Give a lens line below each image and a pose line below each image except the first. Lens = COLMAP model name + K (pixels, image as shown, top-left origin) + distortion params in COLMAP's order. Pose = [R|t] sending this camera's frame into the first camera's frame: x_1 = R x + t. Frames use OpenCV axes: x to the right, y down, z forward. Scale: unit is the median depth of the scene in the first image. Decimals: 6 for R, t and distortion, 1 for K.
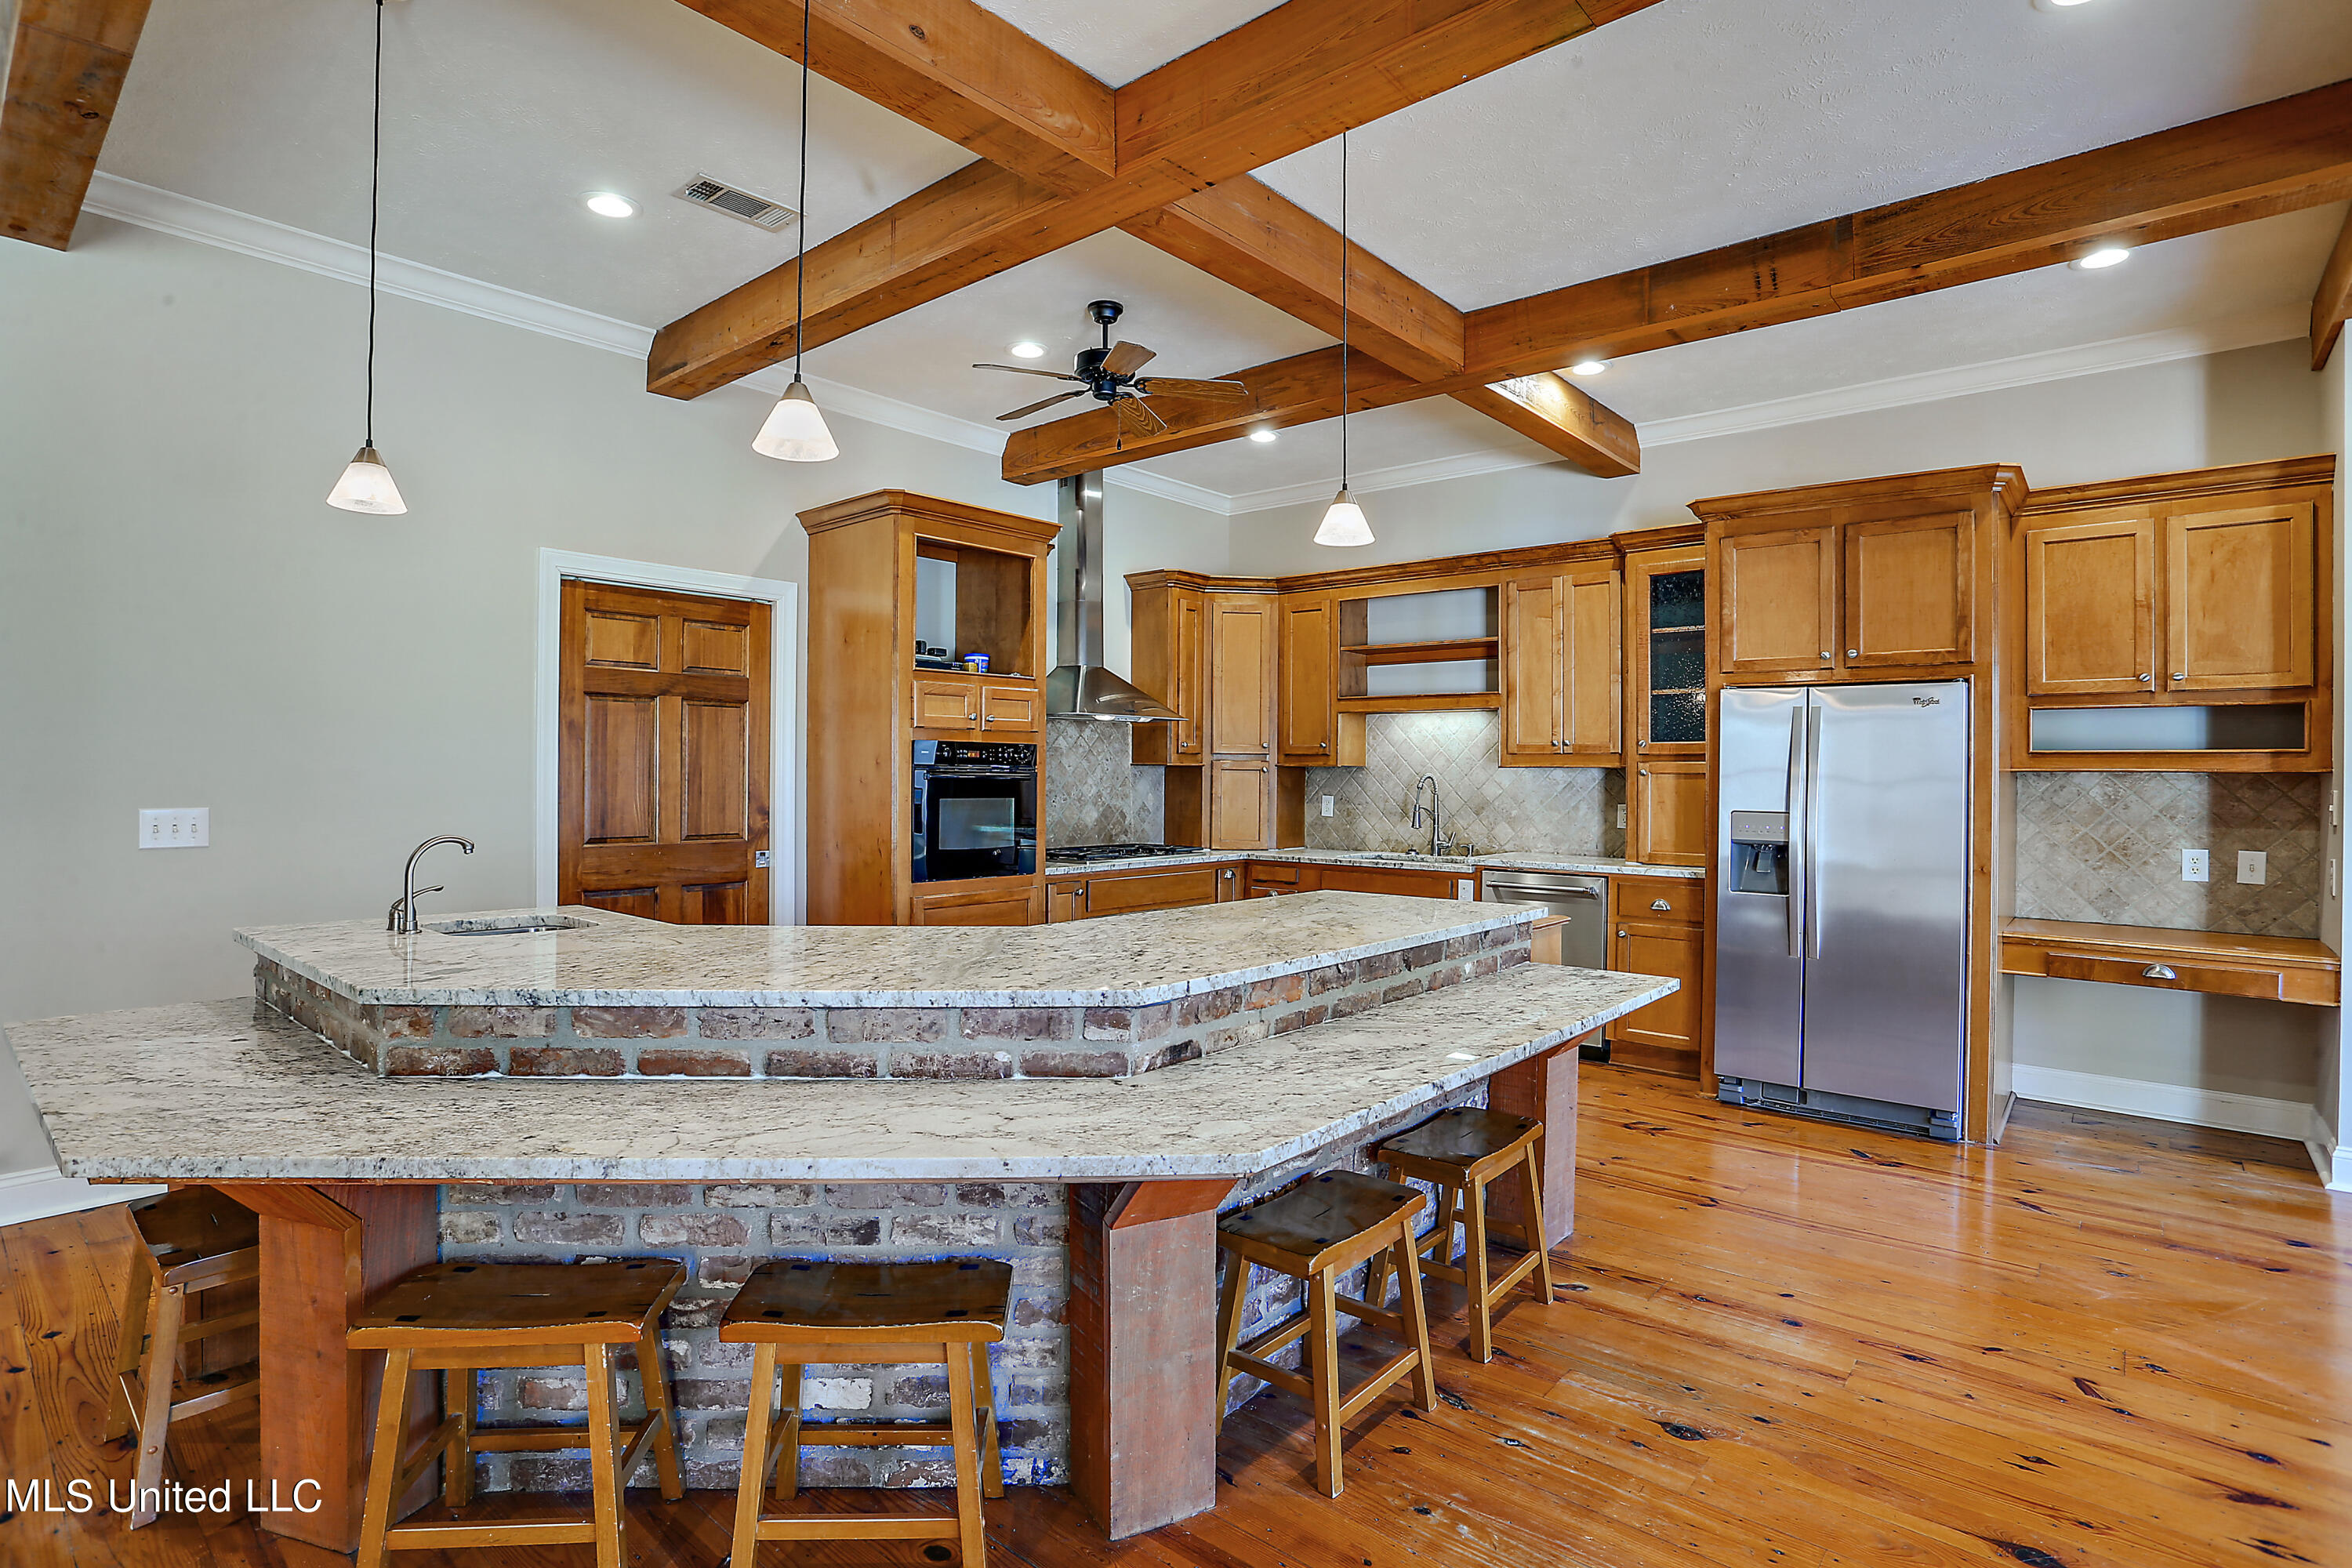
lens RADIAL K [[1168.3, 0, 1175.4], [0, 1168.3, 774.4], [0, 0, 1]] dist [-0.065640, 0.026947]
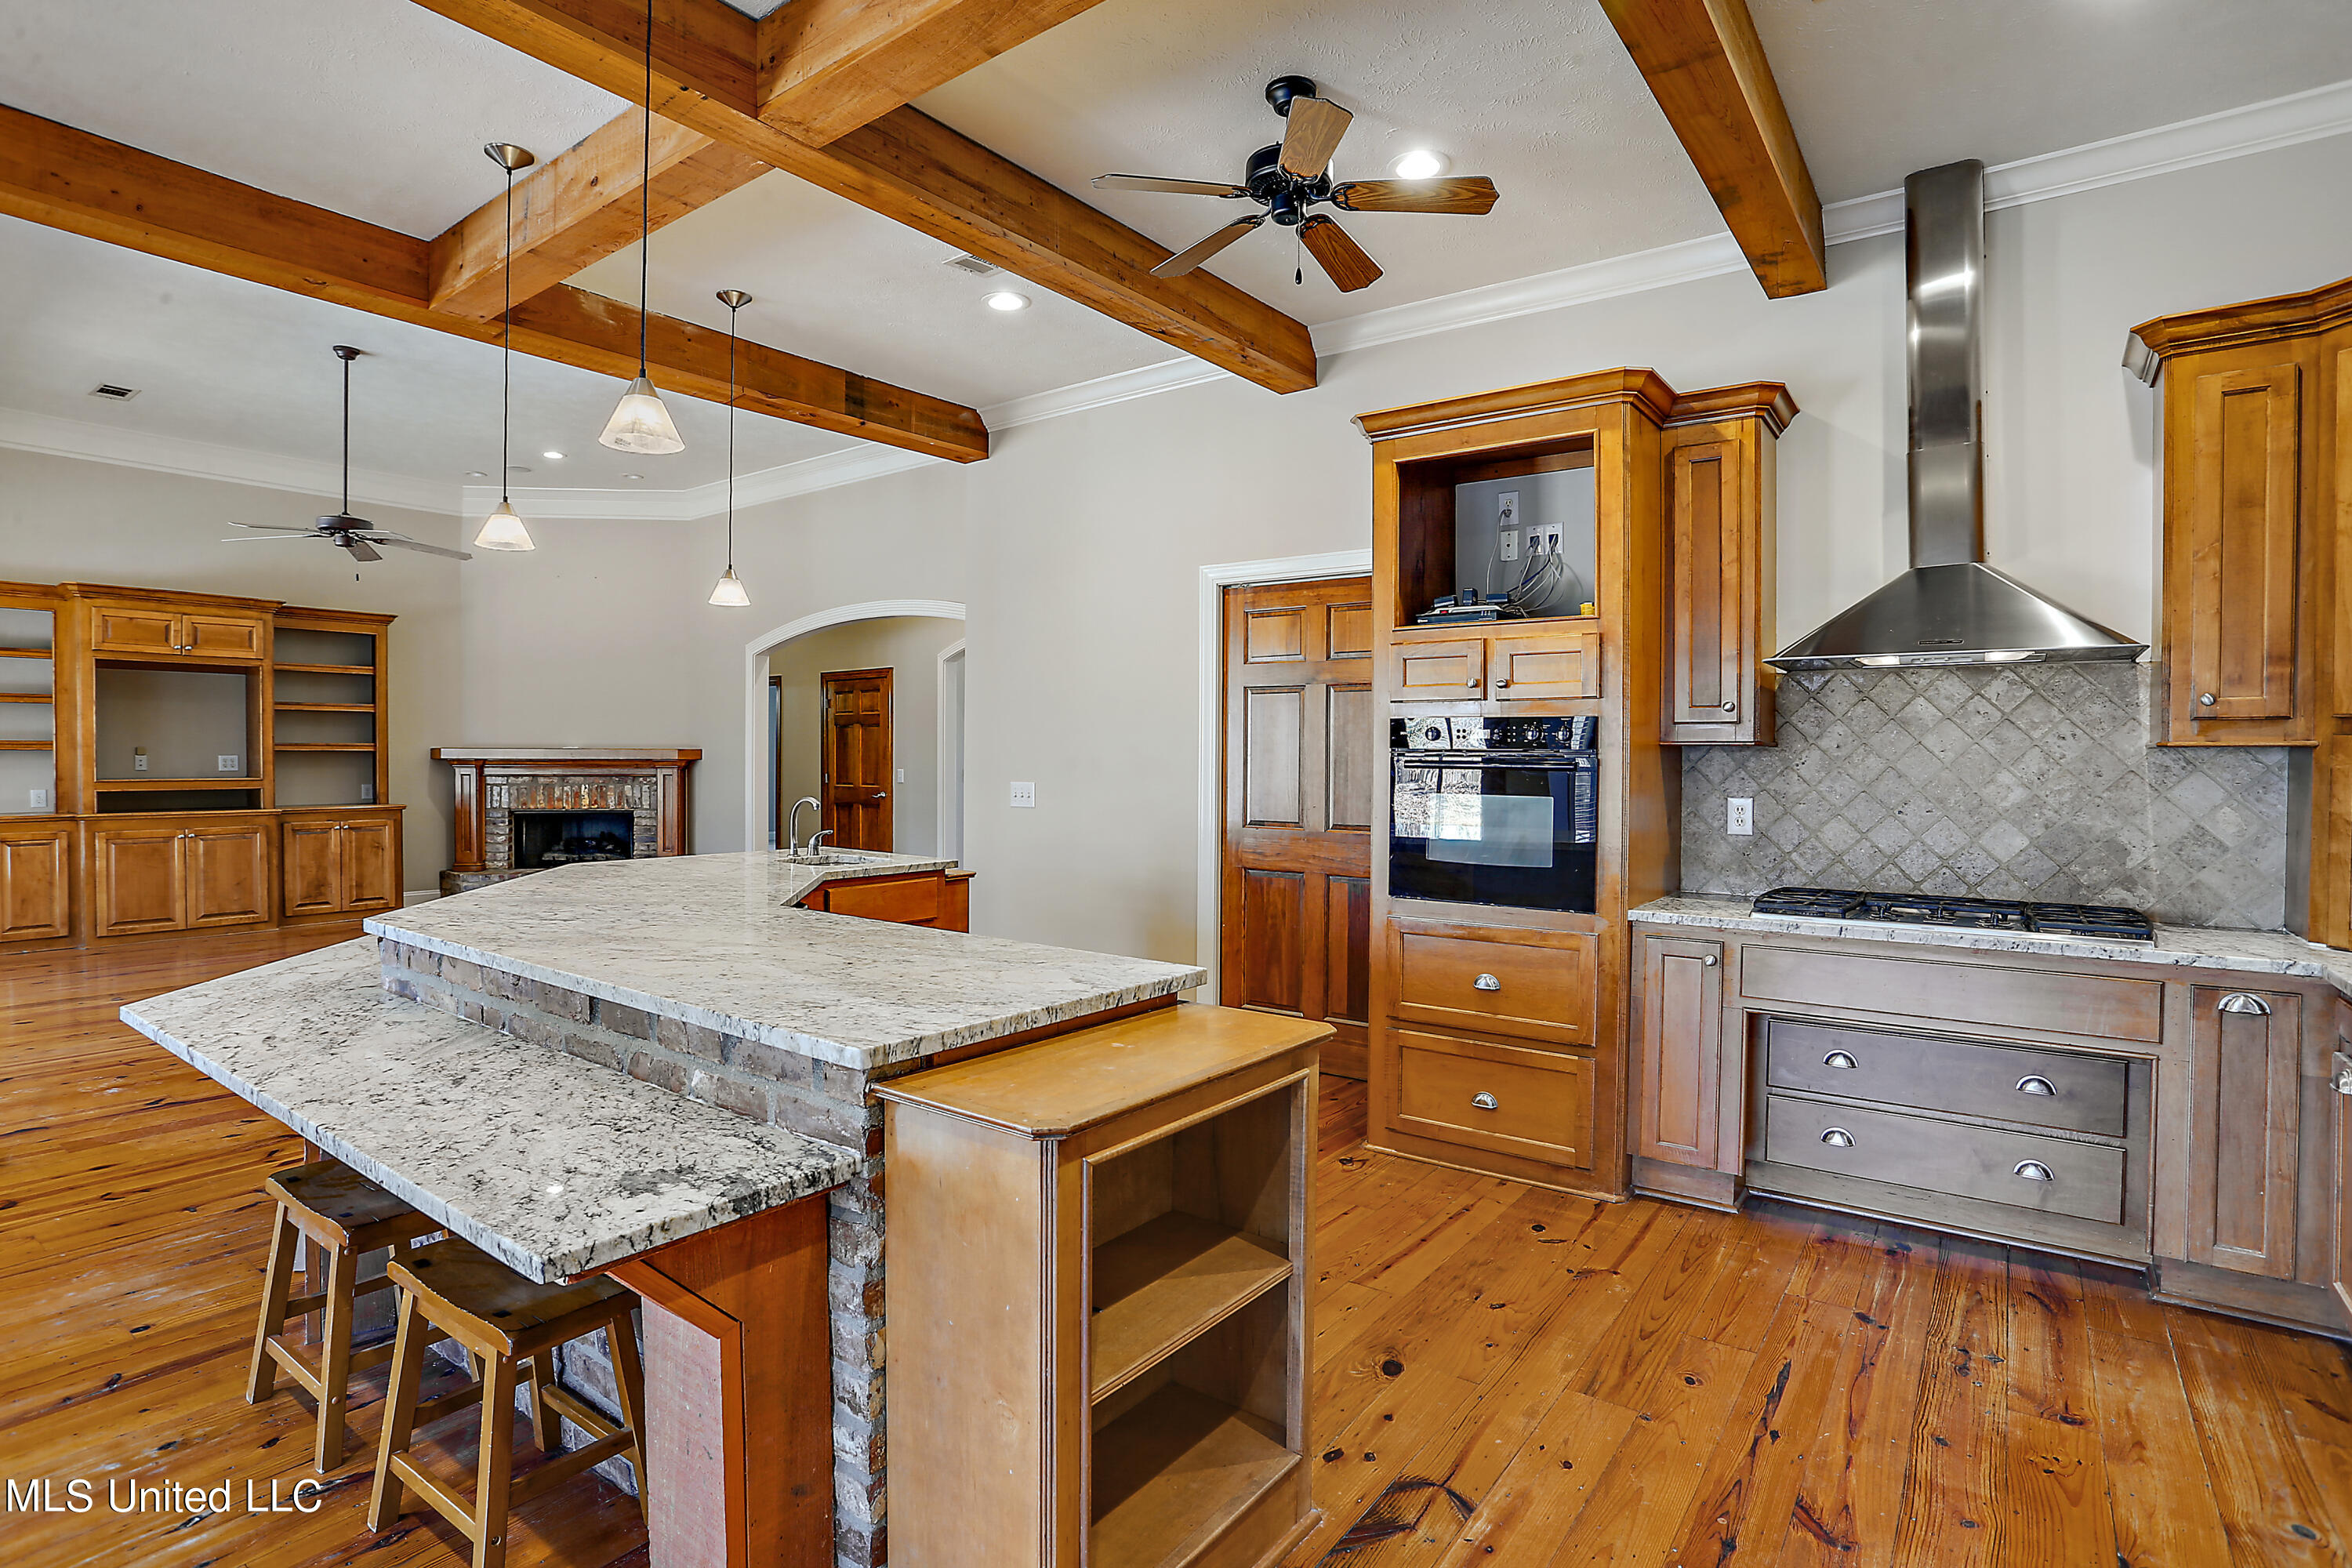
lens RADIAL K [[1168.3, 0, 1156.7], [0, 1168.3, 776.8], [0, 0, 1]] dist [-0.065640, 0.026947]
pose [[0.061045, 0.010717, -0.998077, 0.589672], [-0.006644, 0.999925, 0.010331, 0.003749], [0.998113, 0.006001, 0.061111, 0.835505]]
